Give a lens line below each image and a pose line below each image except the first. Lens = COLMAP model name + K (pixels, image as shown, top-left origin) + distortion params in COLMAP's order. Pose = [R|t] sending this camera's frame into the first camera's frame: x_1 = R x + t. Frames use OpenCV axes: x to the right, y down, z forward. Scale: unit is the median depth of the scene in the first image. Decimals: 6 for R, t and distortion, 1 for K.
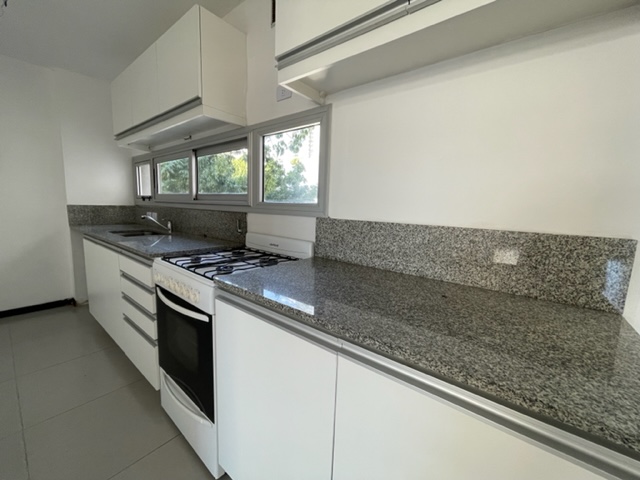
lens RADIAL K [[259.2, 0, 319.0], [0, 259.2, 241.1], [0, 0, 1]] dist [-0.001969, -0.000616]
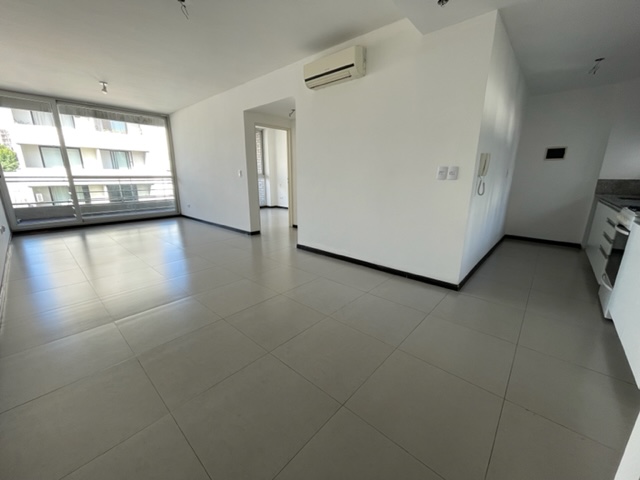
lens RADIAL K [[259.2, 0, 320.5], [0, 259.2, 239.2], [0, 0, 1]] dist [-0.001969, -0.000616]
pose [[-0.052382, 0.207311, -0.976872, 0.958785], [-0.139113, 0.967162, 0.212710, 0.149699], [0.988890, 0.147038, -0.021822, -0.744450]]
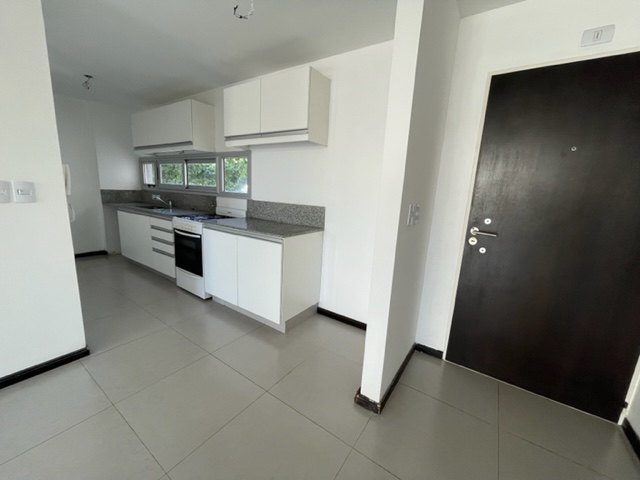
lens RADIAL K [[259.2, 0, 317.0], [0, 259.2, 240.3], [0, 0, 1]] dist [-0.001969, -0.000616]
pose [[0.997674, 0.003288, 0.068081, 0.365079], [-0.007354, 0.998198, 0.059559, 0.102650], [-0.067763, -0.059921, 0.995900, -1.069564]]
